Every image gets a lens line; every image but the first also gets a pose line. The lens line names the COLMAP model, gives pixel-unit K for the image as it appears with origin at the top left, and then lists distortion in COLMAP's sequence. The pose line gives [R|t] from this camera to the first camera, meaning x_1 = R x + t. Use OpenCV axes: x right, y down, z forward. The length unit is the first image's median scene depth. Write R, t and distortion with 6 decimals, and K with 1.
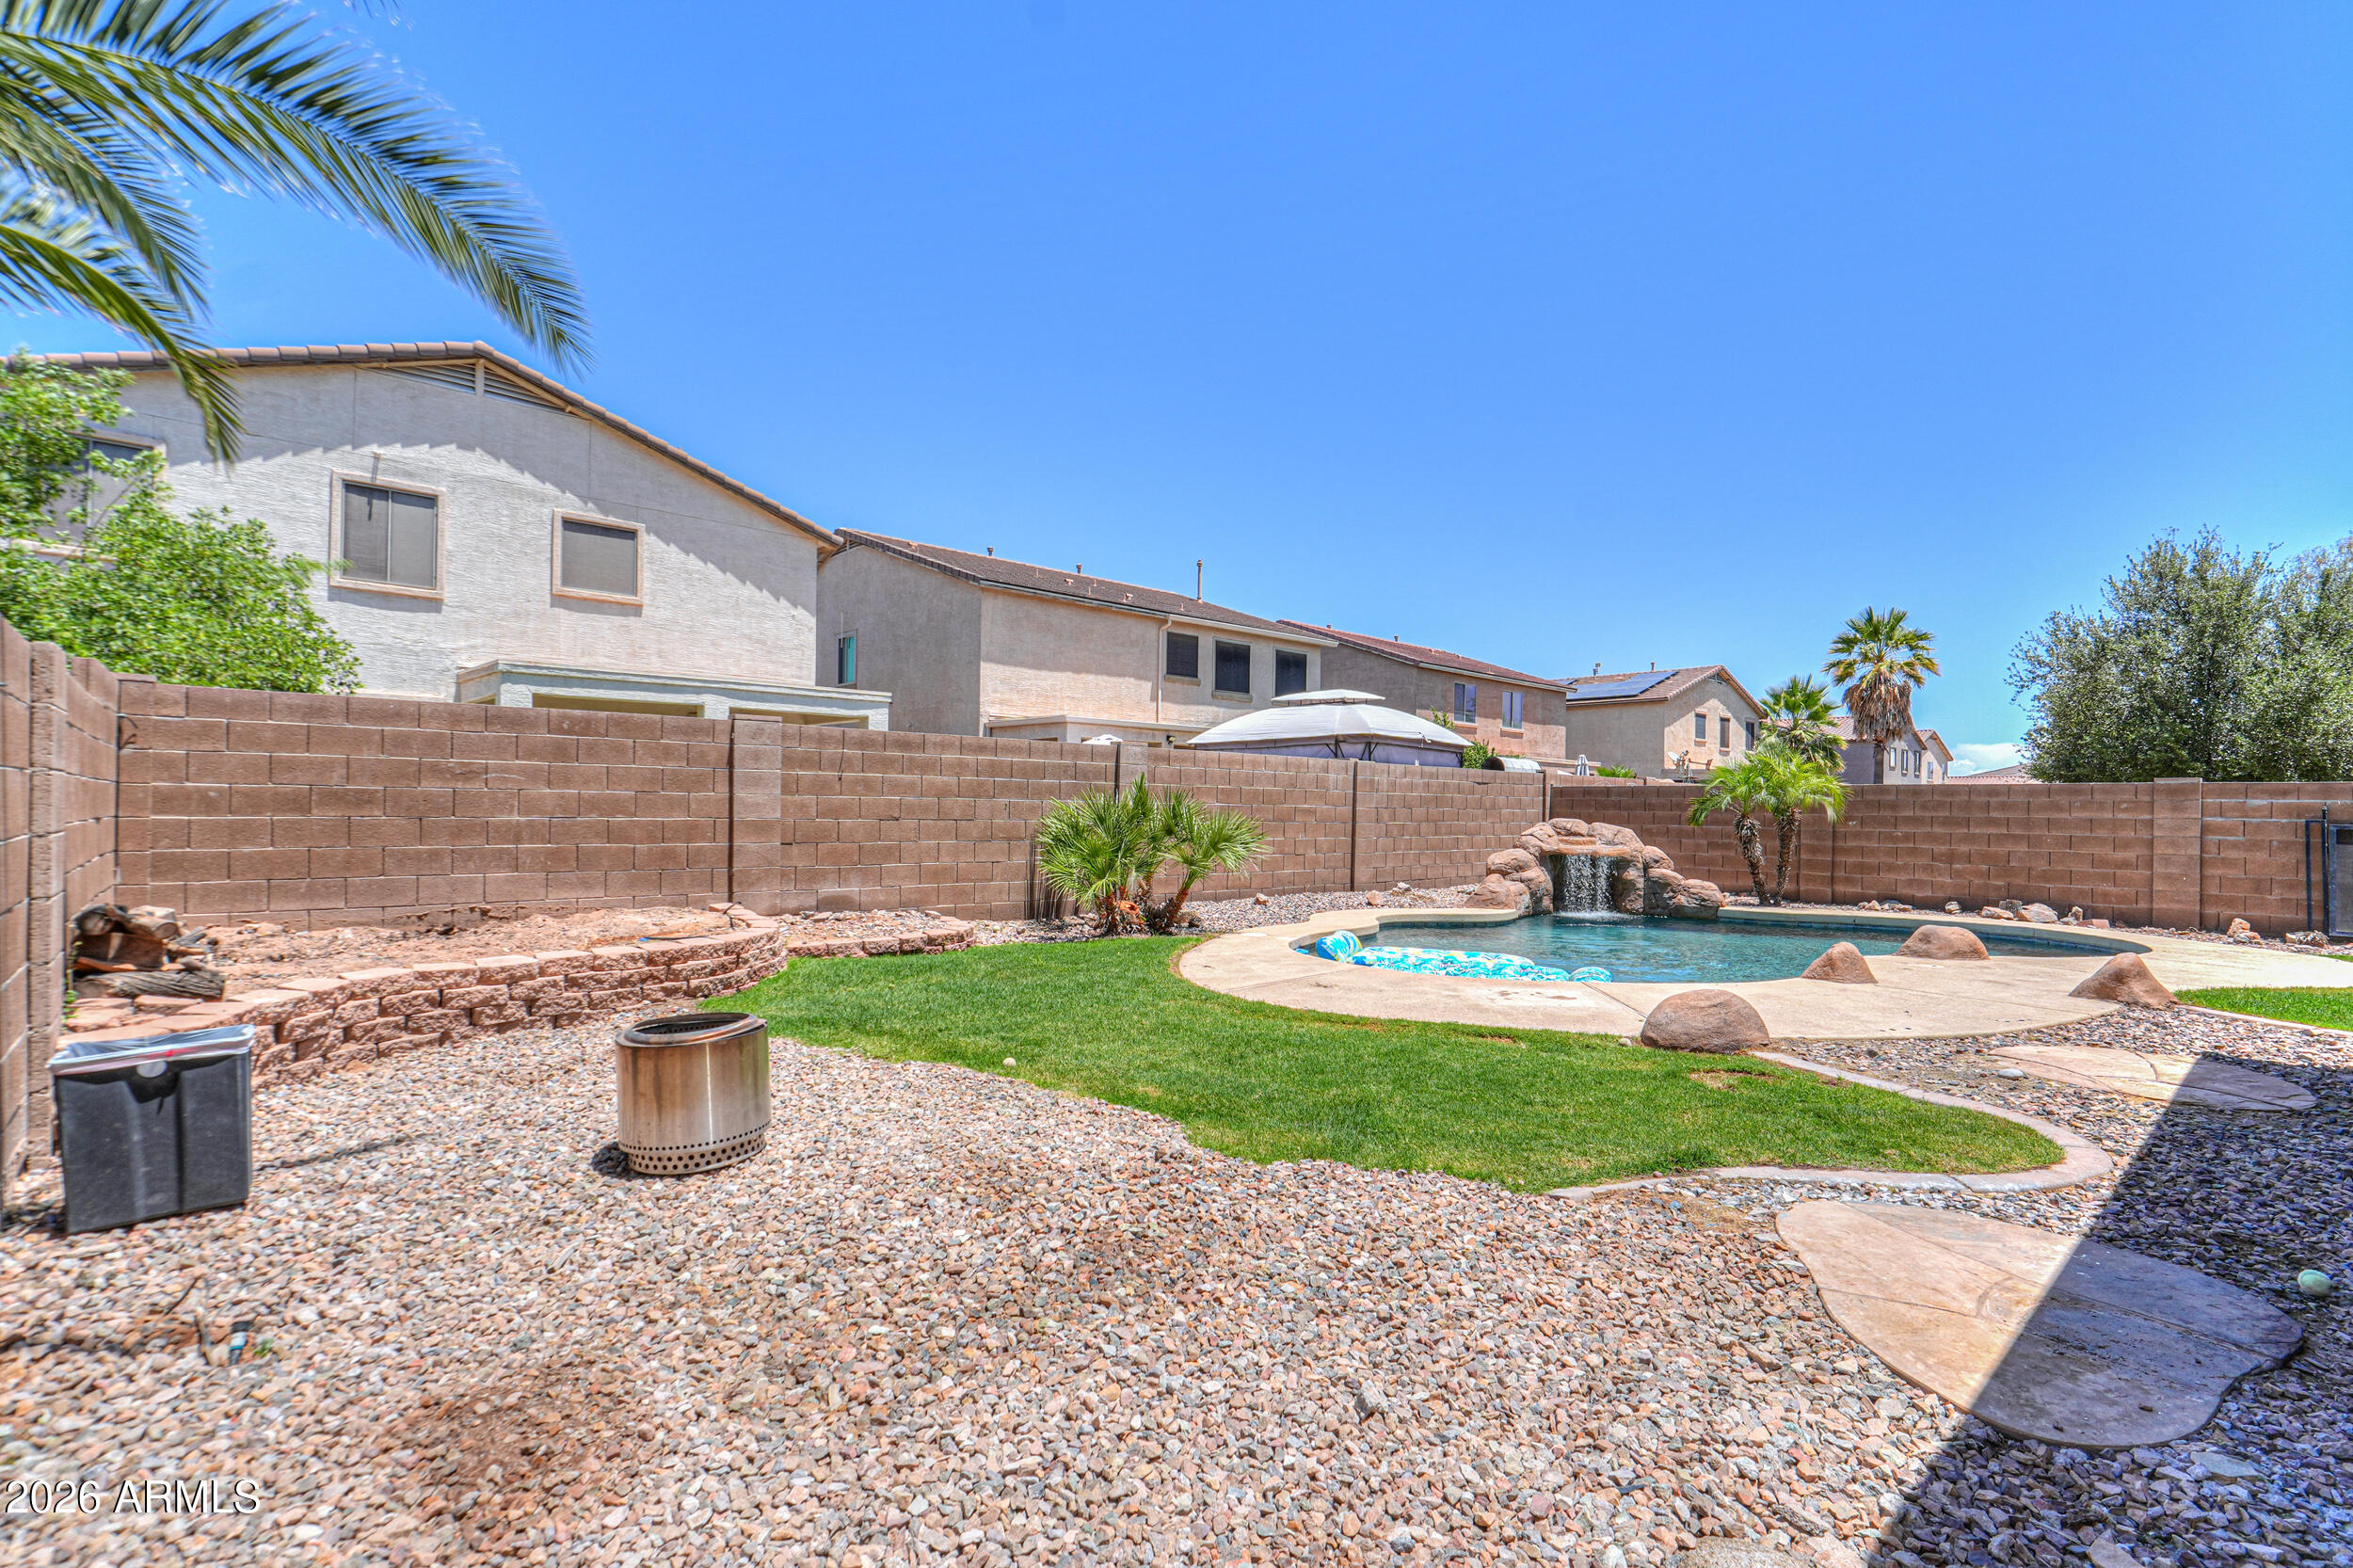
lens RADIAL K [[1041.7, 0, 1166.9], [0, 1041.7, 814.6], [0, 0, 1]] dist [0.004512, -0.000677]
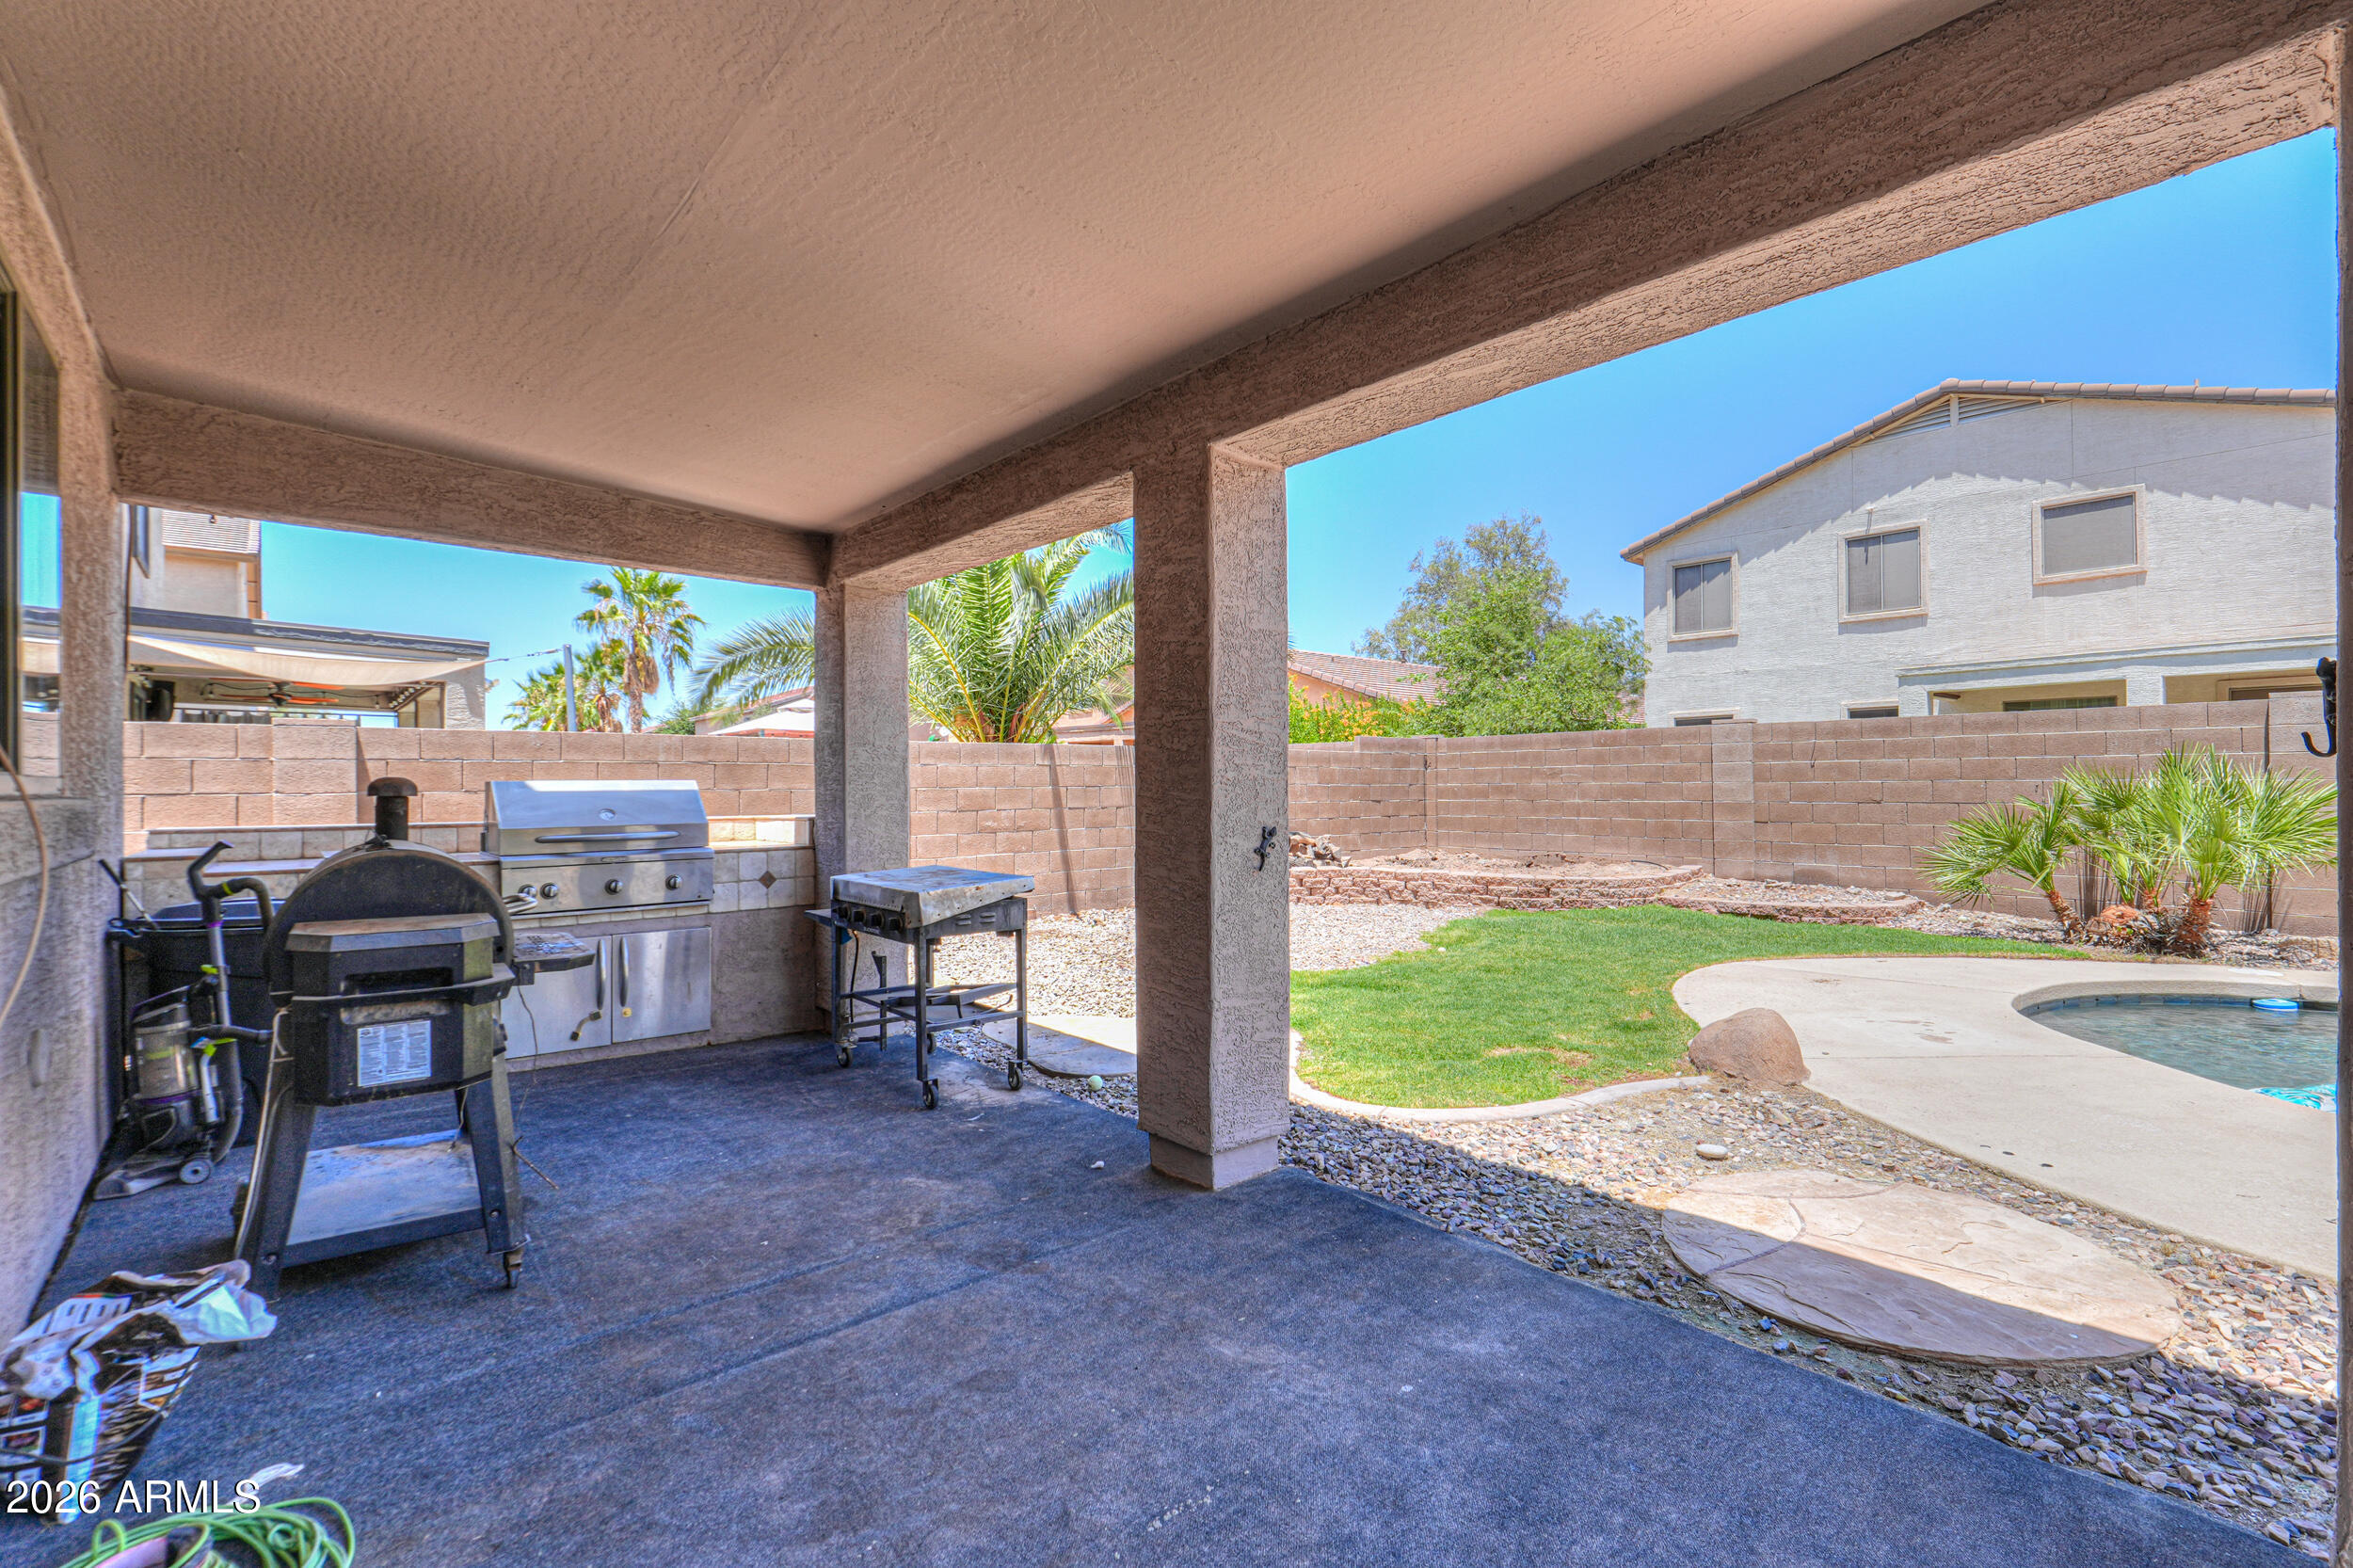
lens RADIAL K [[1041.7, 0, 1205.5], [0, 1041.7, 782.0], [0, 0, 1]] dist [0.004512, -0.000677]
pose [[0.023407, -0.020181, -0.999522, 0.395595], [-0.000035, 0.999796, -0.020187, 0.002558], [0.999726, 0.000507, 0.023401, 0.157899]]
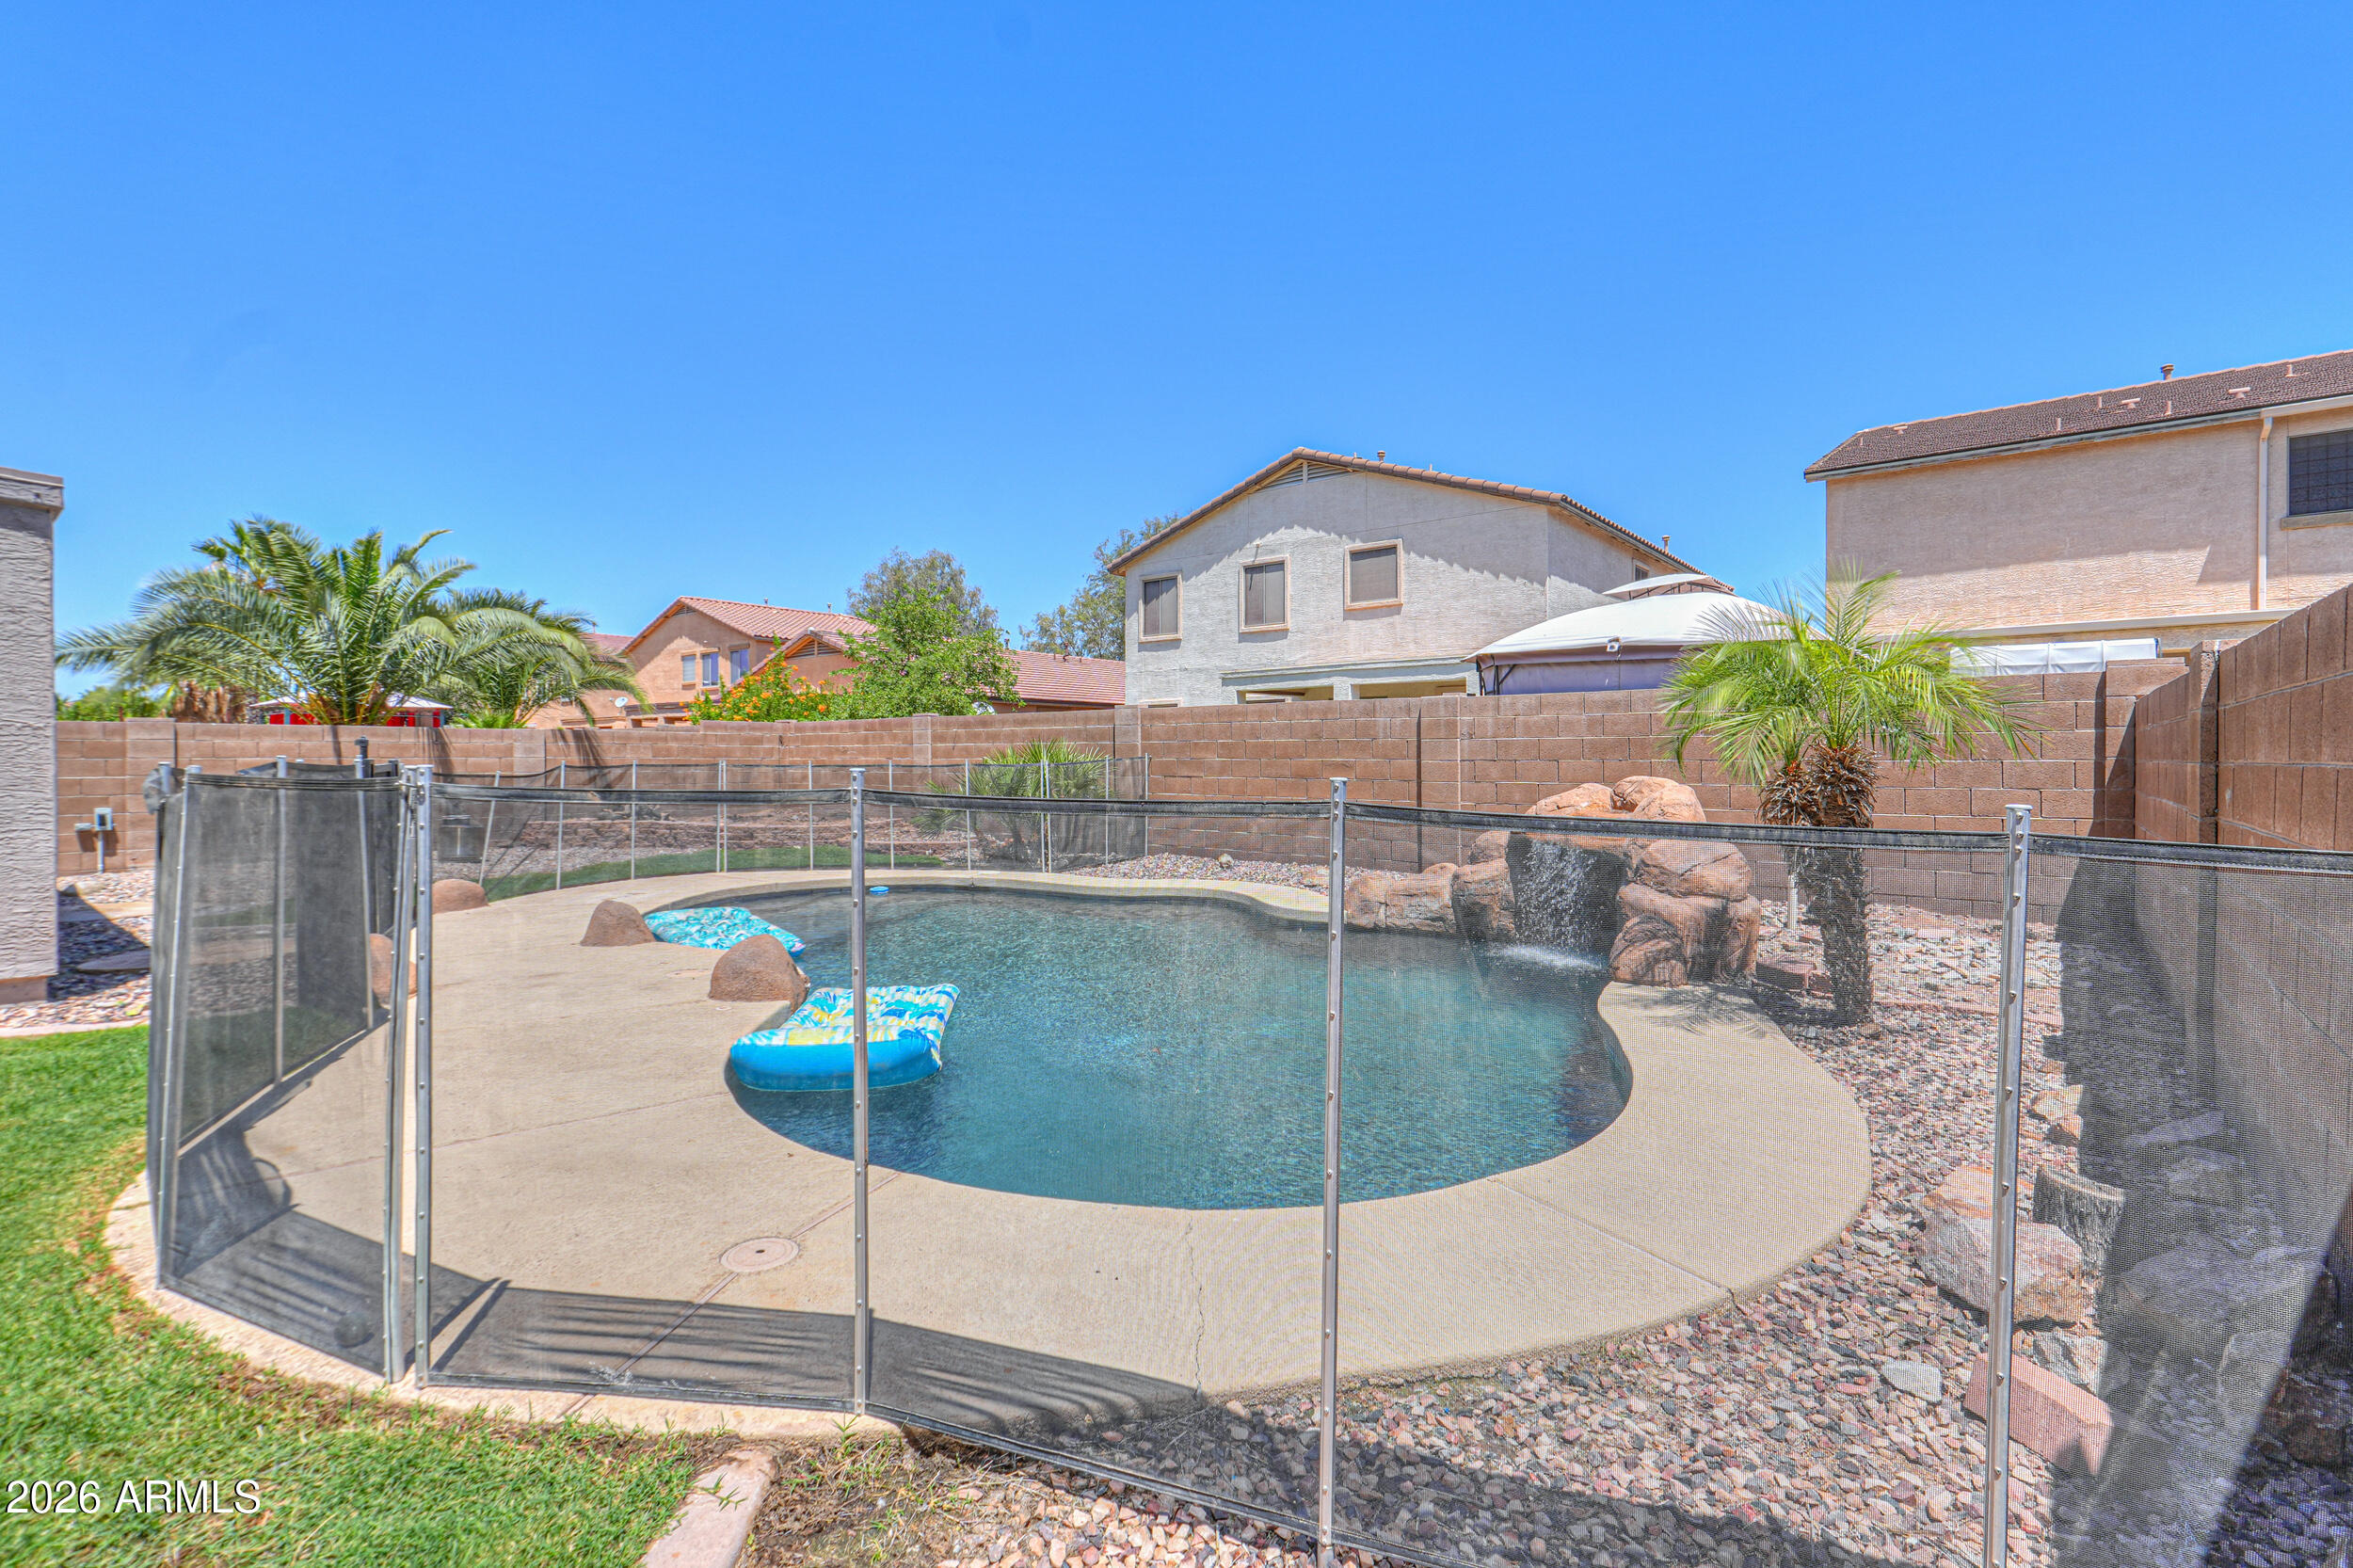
lens RADIAL K [[1041.7, 0, 1172.5], [0, 1041.7, 760.9], [0, 0, 1]] dist [0.004512, -0.000677]
pose [[0.179497, -0.014110, -0.983657, 0.657369], [-0.004785, 0.999873, -0.015215, 0.004329], [0.983747, 0.007438, 0.179407, 0.516226]]
